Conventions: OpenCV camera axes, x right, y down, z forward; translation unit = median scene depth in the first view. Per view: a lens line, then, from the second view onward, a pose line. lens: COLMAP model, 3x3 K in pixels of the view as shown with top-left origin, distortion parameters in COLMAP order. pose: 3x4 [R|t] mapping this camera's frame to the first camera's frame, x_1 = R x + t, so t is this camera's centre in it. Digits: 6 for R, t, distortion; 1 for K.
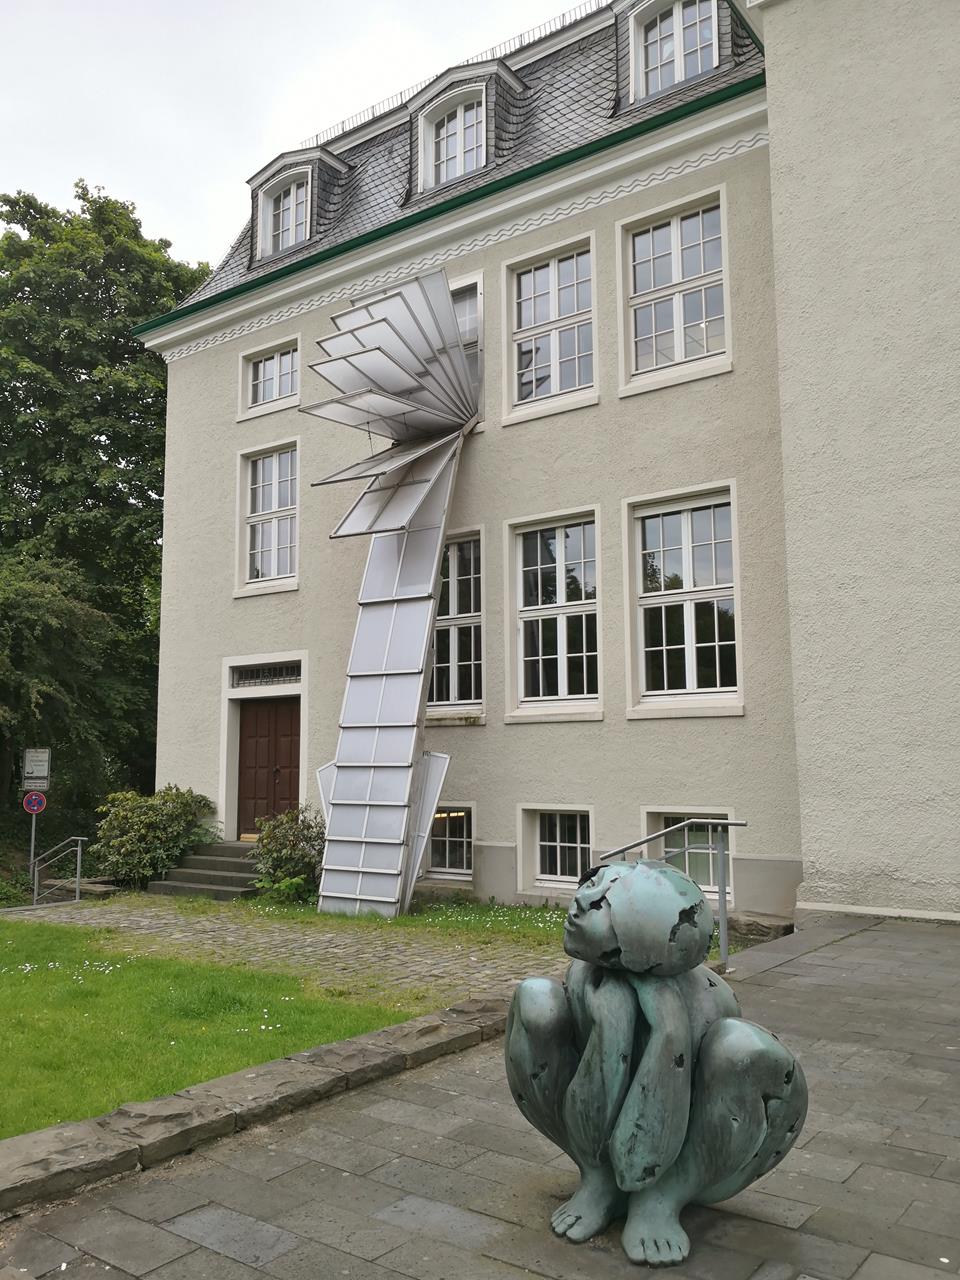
lens RADIAL K [[1035.9, 0, 482.9], [0, 1035.9, 642.4], [0, 0, 1]] dist [0.019458, -0.029426]
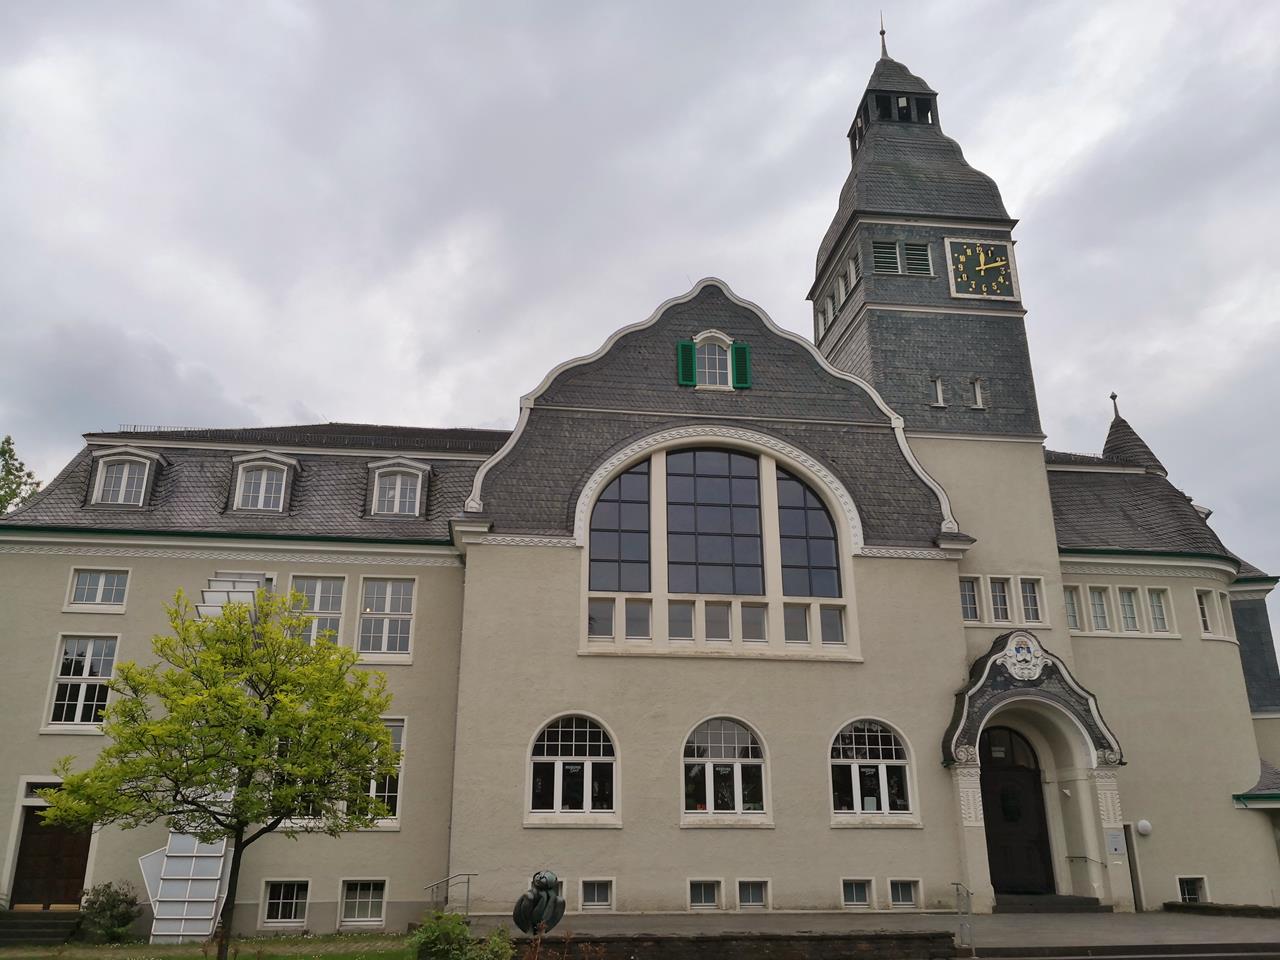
lens RADIAL K [[1035.9, 0, 637.2], [0, 1035.9, 481.1], [0, 0, 1]] dist [0.019458, -0.029426]
pose [[0.727349, 0.239943, 0.642955, -0.849095], [-0.085114, 0.961193, -0.262419, -0.094066], [-0.680969, 0.136145, 0.719545, -0.879894]]
